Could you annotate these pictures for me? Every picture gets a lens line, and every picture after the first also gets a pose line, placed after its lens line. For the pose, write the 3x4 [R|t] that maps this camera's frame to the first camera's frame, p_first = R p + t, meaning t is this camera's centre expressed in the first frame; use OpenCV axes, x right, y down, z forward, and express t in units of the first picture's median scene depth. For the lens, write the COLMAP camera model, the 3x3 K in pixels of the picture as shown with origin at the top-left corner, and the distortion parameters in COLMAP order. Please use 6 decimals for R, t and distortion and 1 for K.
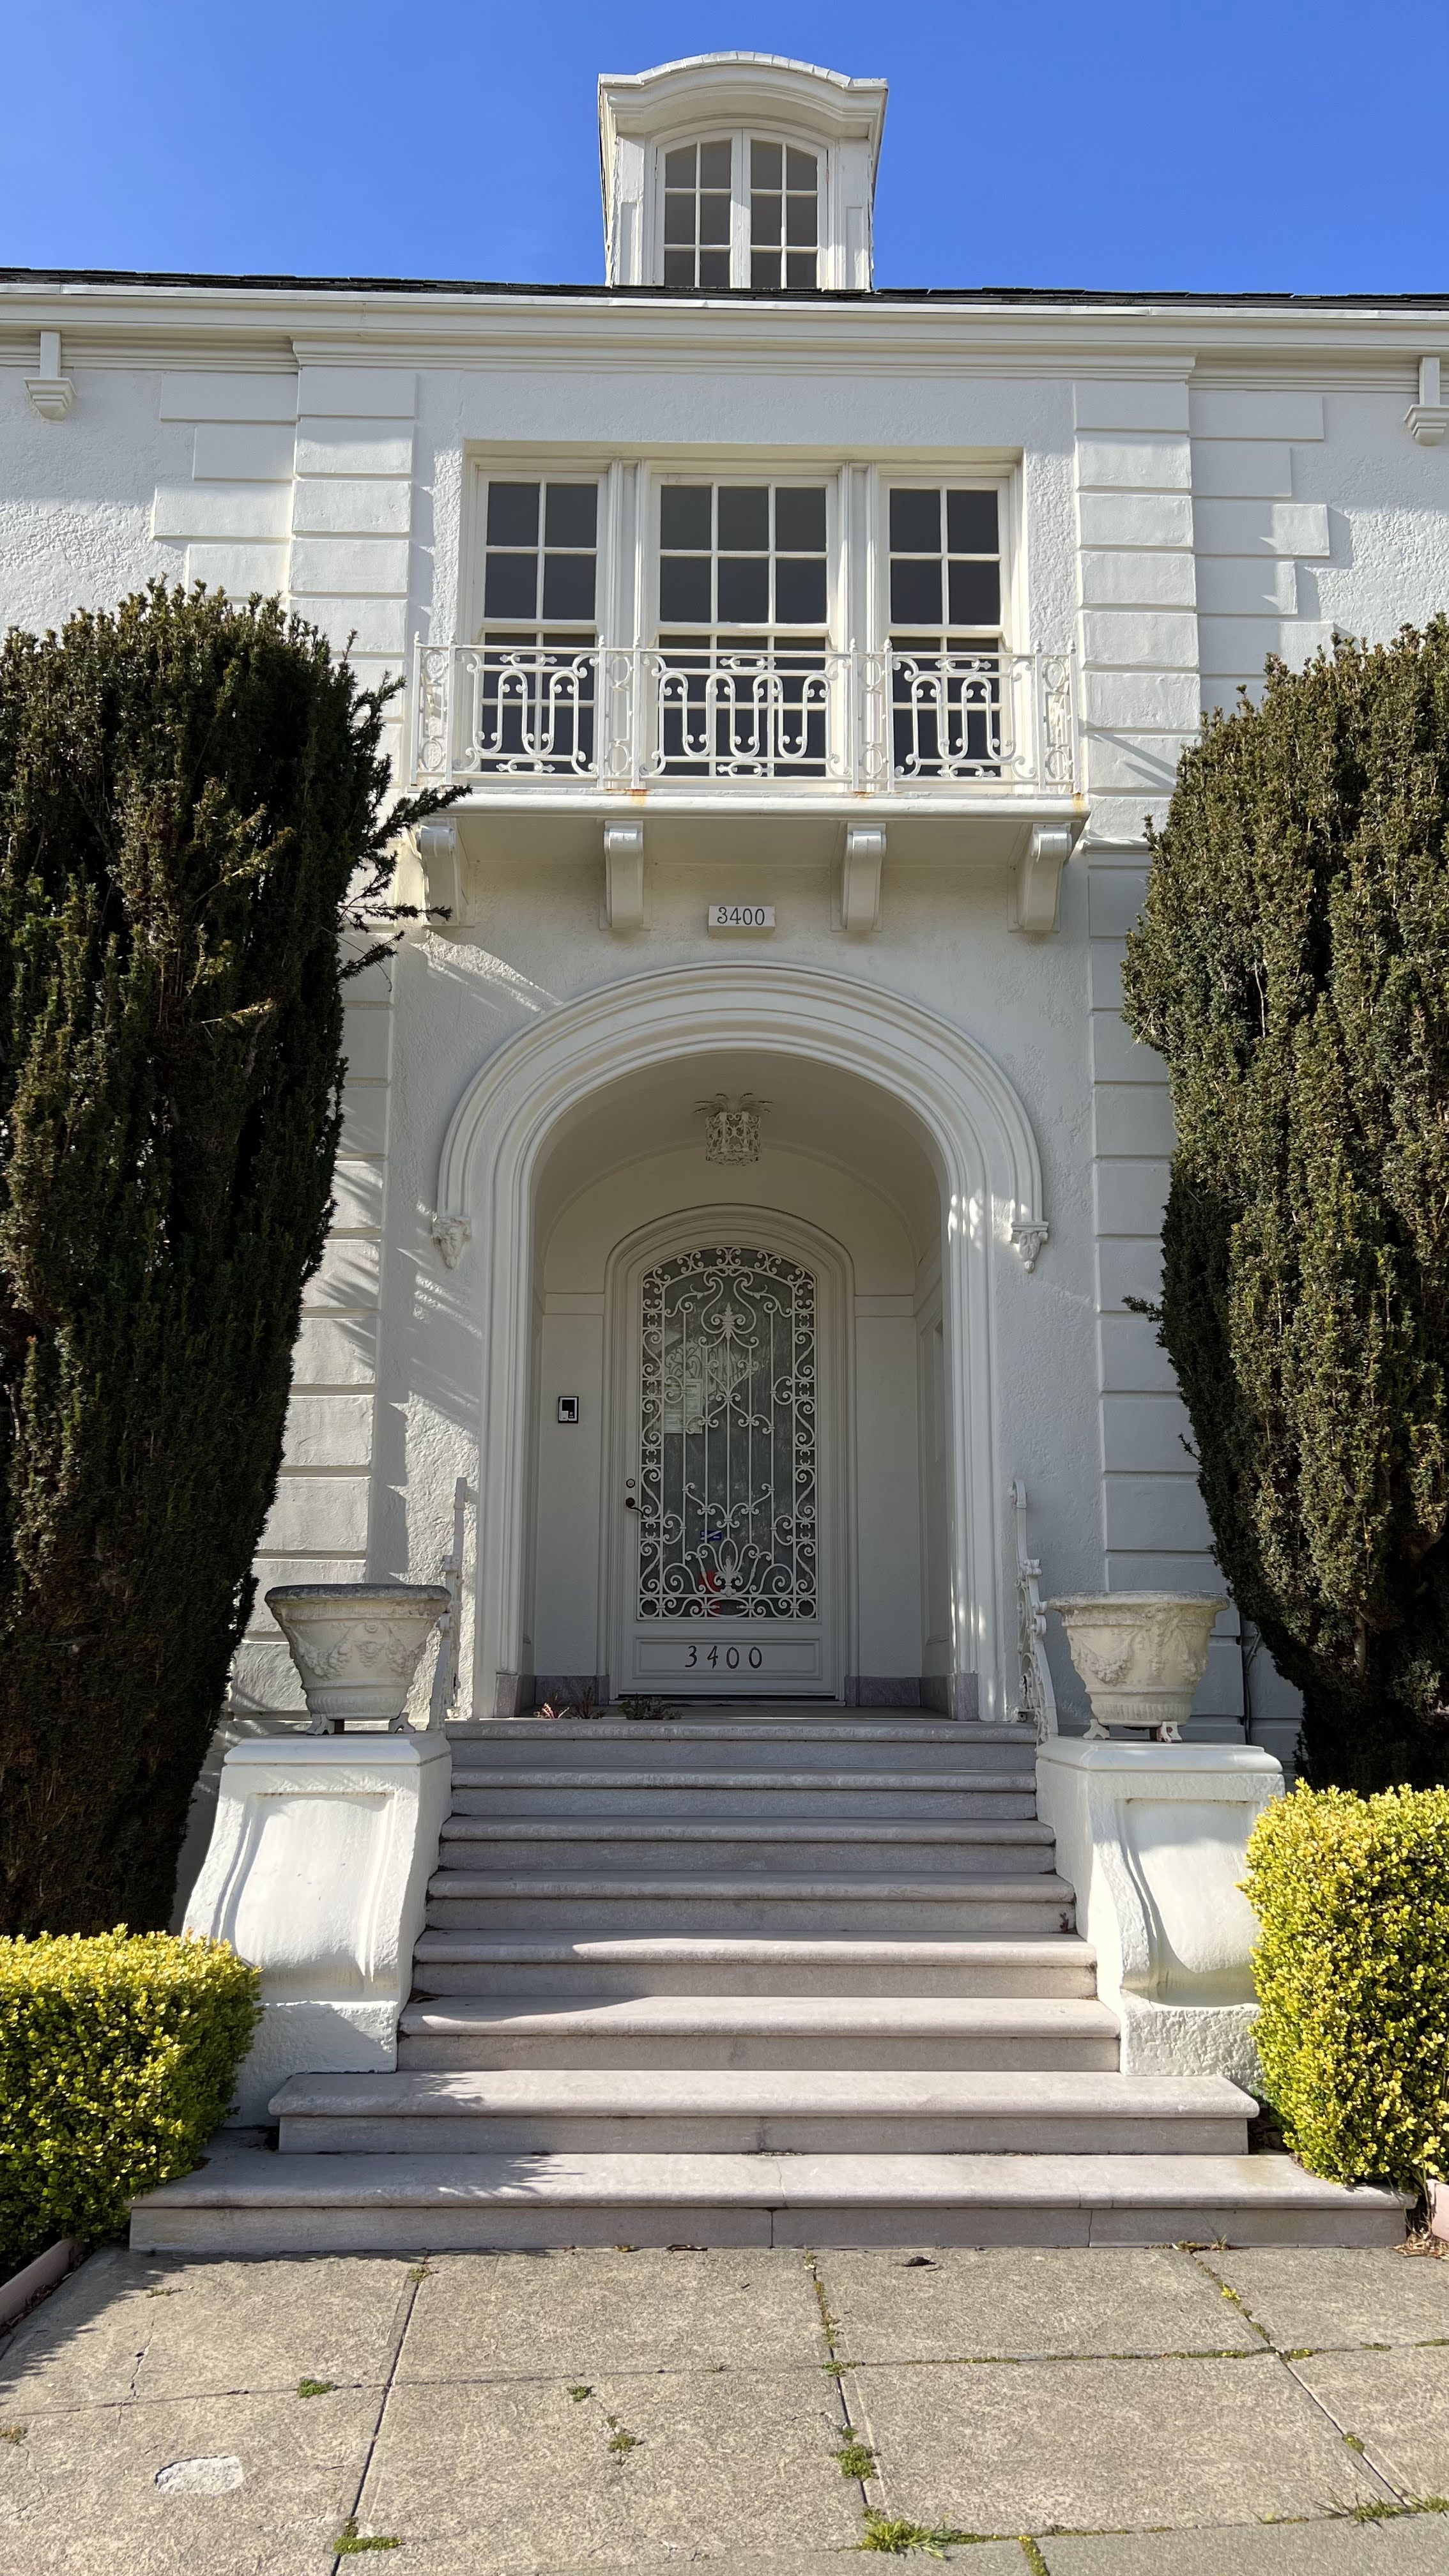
lens RADIAL K [[2012.2, 0, 724.5], [0, 2012.2, 1288.0], [0, 0, 1]] dist [0.127546, -0.236445]
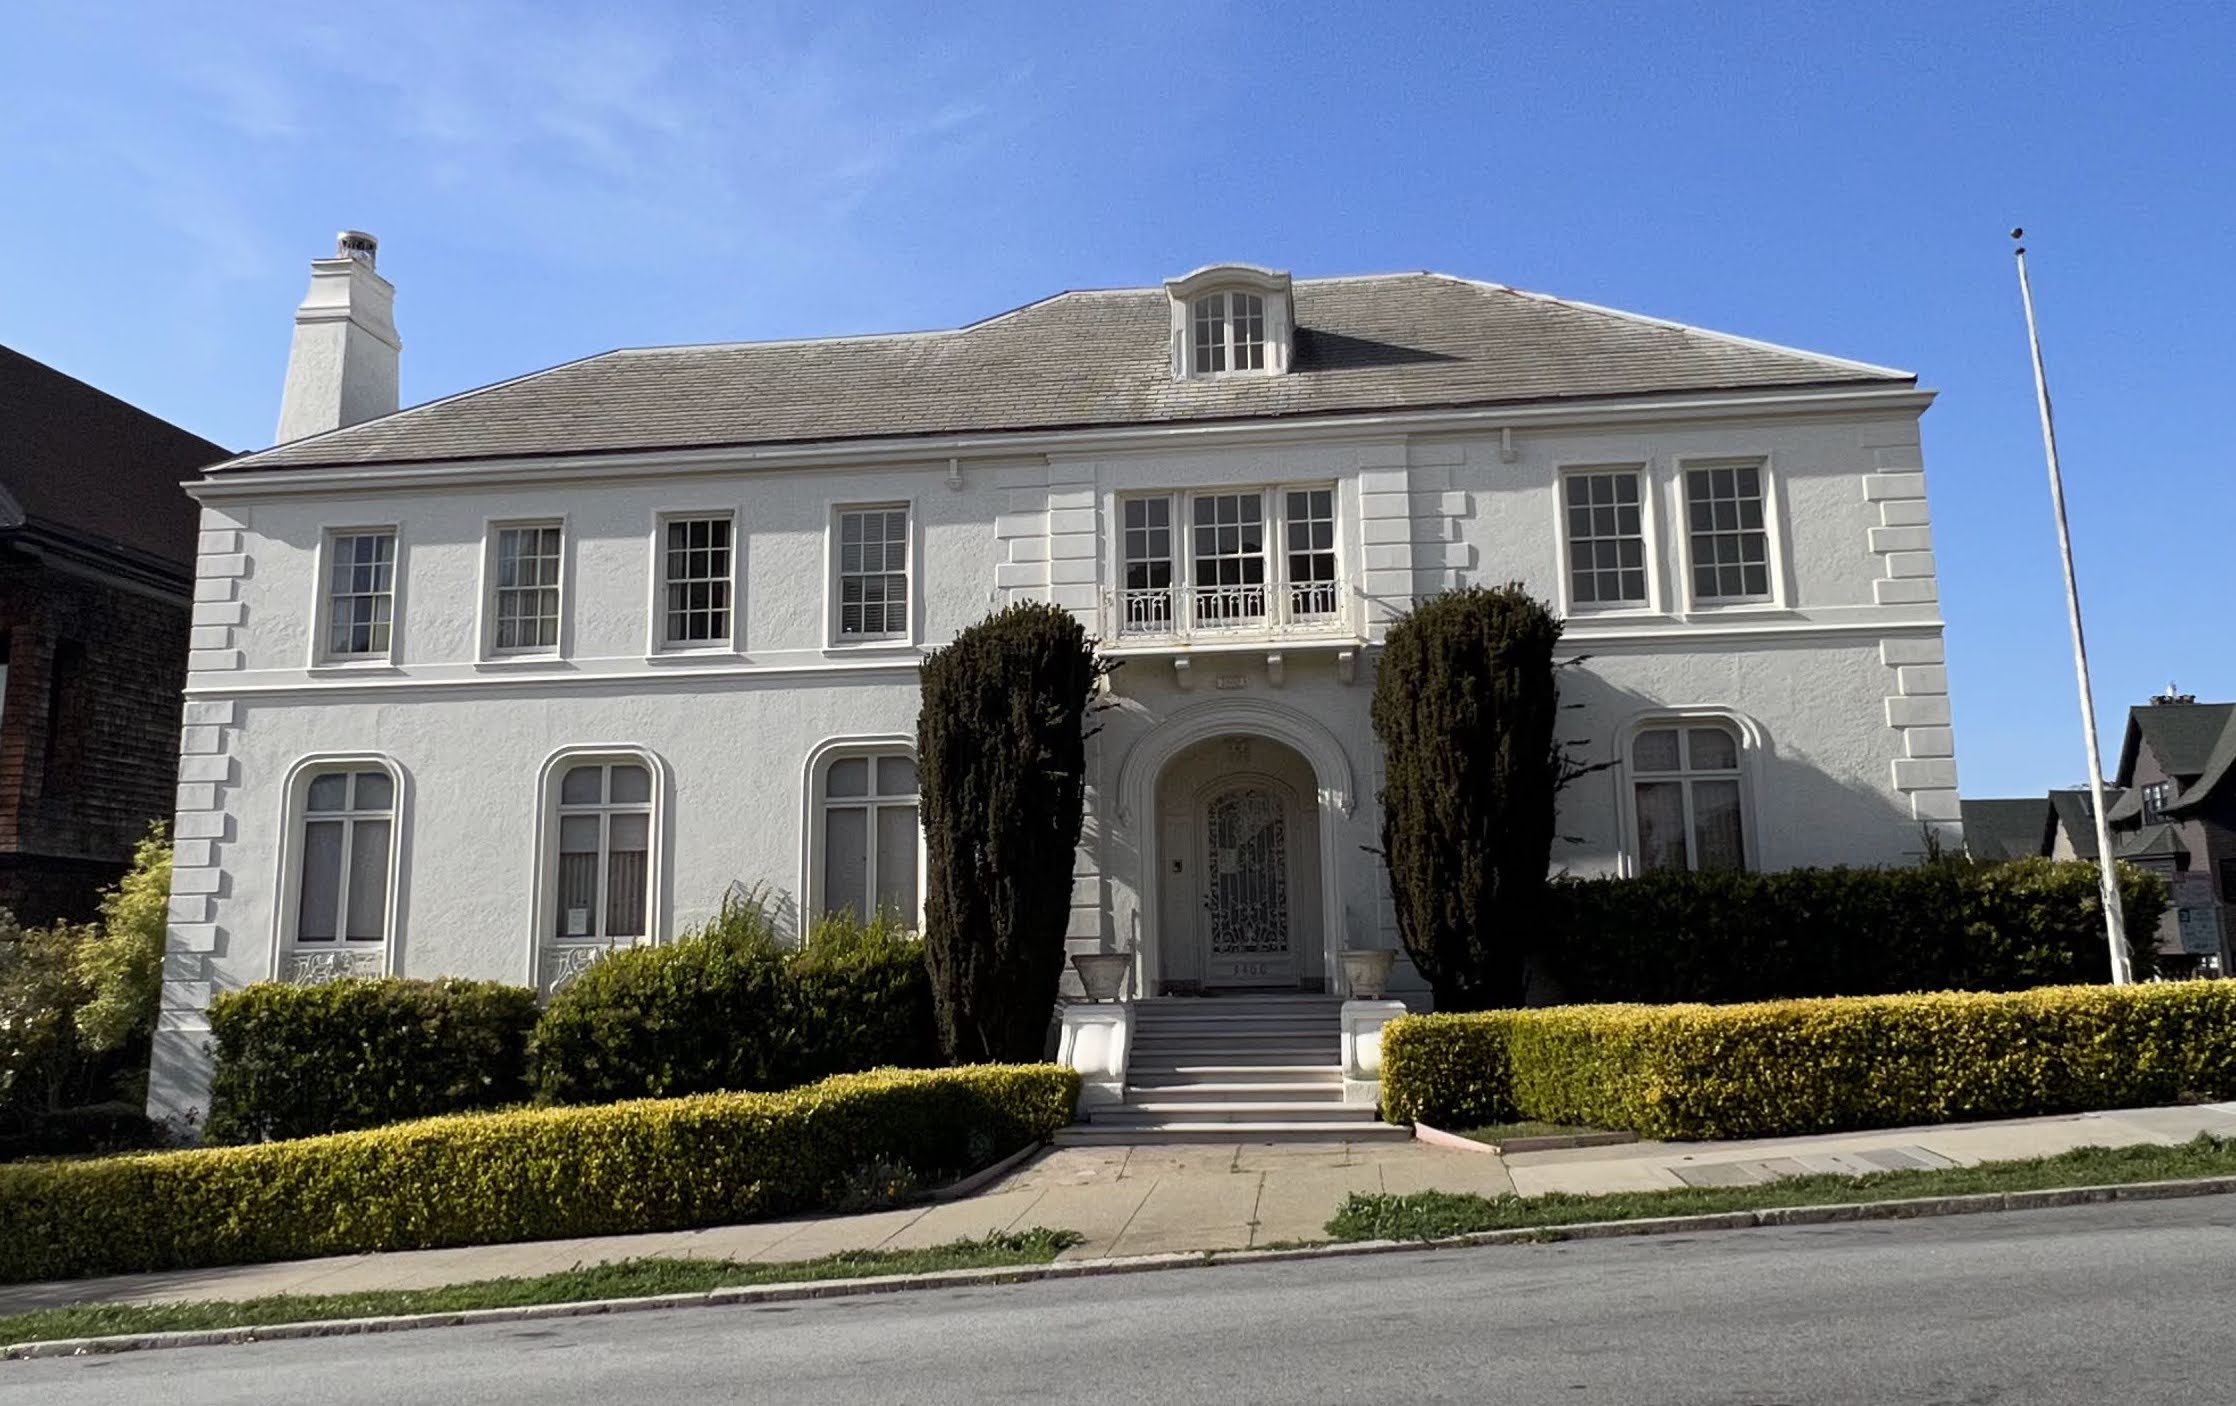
lens RADIAL K [[1841.3, 0, 1117.8], [0, 1841.3, 575.4], [0, 0, 1]] dist [-0.001286, 0.000386]
pose [[0.989321, -0.053442, -0.135604, 0.197024], [0.051299, 0.998498, -0.019252, -0.291663], [0.136429, 0.012090, 0.990576, -1.379601]]
